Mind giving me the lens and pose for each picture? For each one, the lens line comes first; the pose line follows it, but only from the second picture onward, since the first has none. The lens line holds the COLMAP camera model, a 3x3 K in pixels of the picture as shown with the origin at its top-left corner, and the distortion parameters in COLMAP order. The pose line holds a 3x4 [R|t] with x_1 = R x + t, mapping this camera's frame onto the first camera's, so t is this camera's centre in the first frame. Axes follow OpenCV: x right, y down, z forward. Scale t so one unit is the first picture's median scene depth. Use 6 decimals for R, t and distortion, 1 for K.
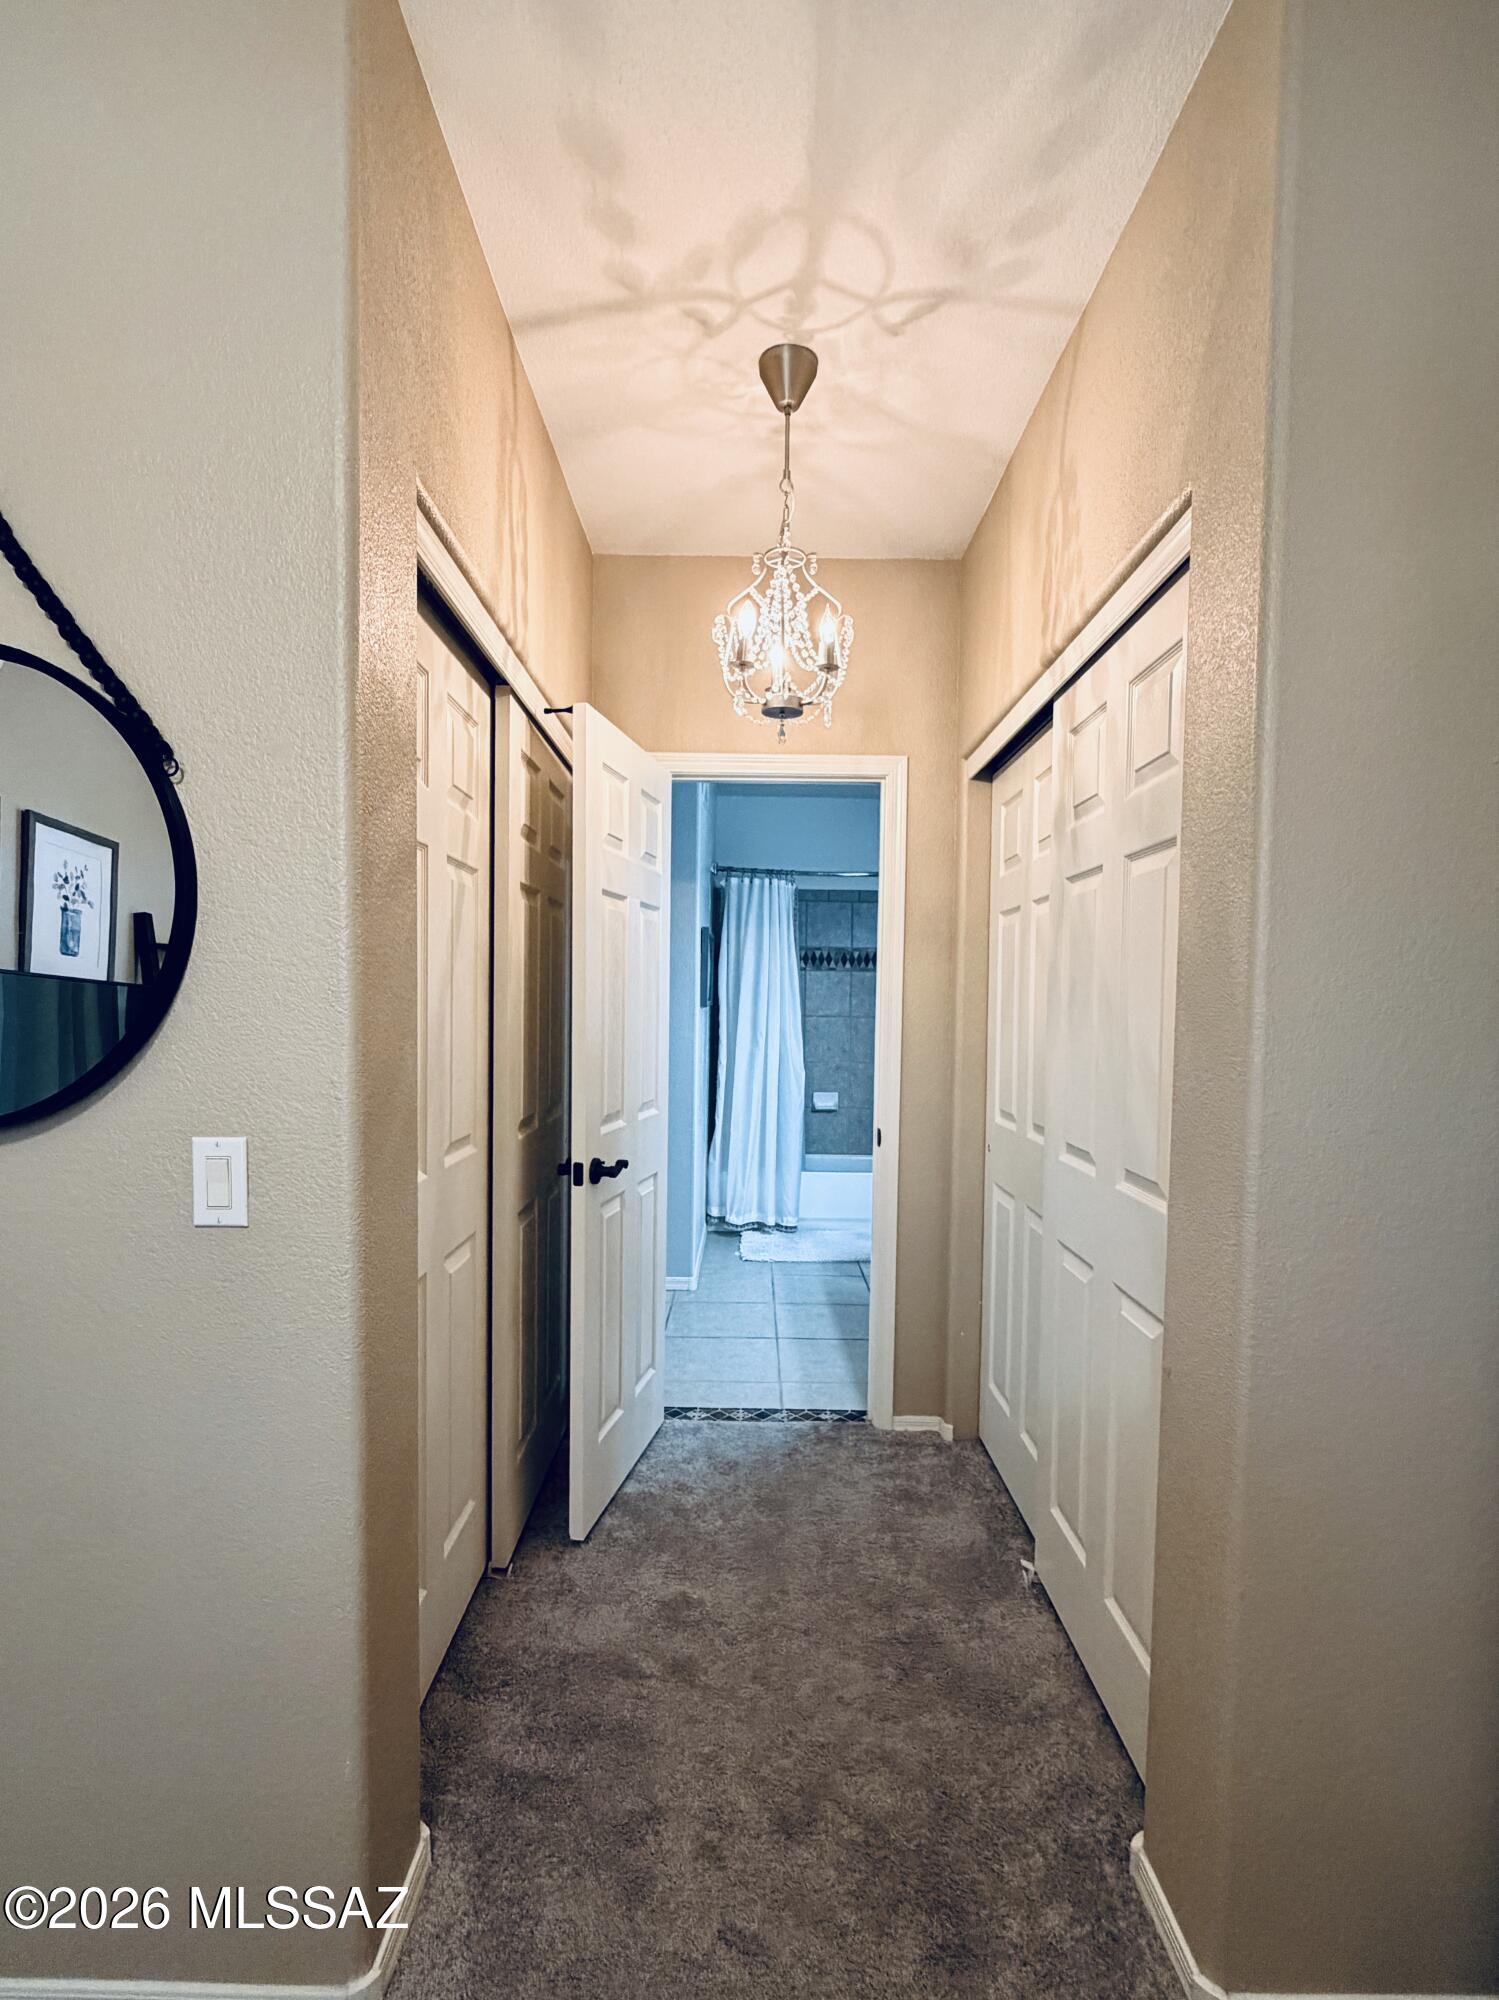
lens RADIAL K [[970.9, 0, 741.5], [0, 970.9, 1048.0], [0, 0, 1]] dist [-0.000366, 0.000210]
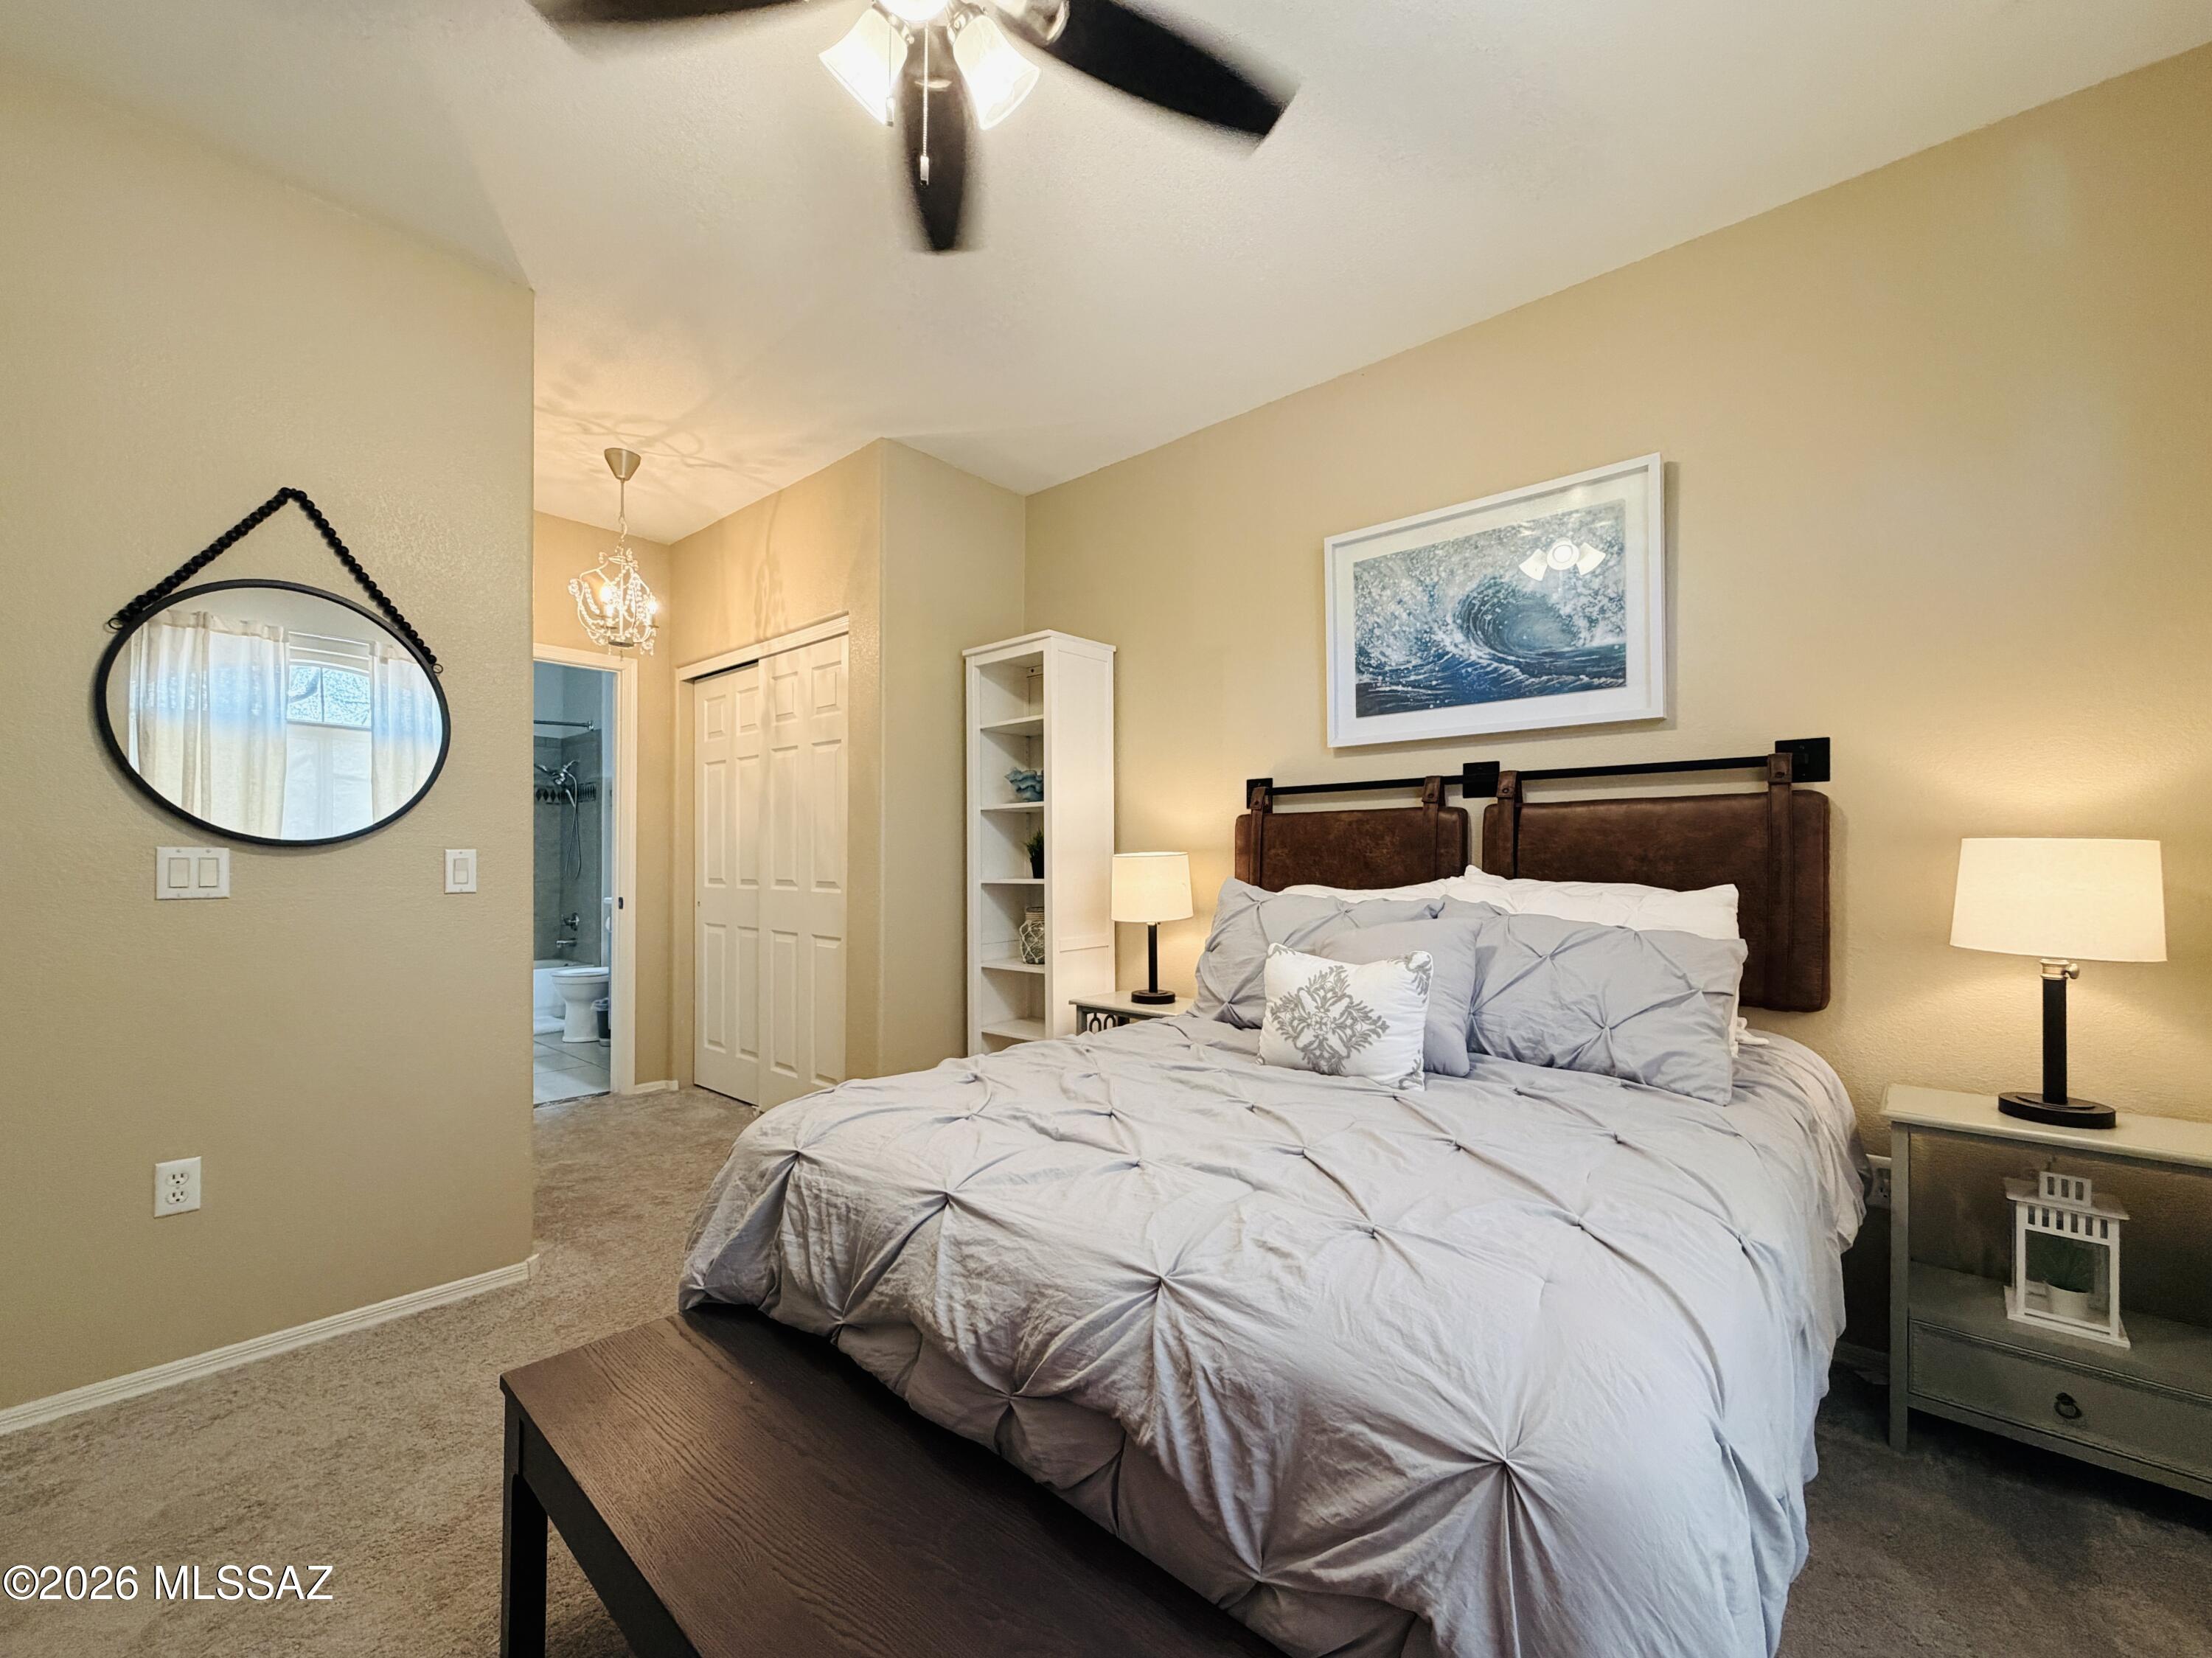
lens RADIAL K [[881.8, 0, 1097.9], [0, 881.8, 827.2], [0, 0, 1]] dist [0.000286, -0.000304]
pose [[0.656998, 0.014000, 0.753762, -0.636308], [0.042119, 0.997584, -0.055241, 0.123535], [-0.752715, 0.068041, 0.654821, -0.743072]]
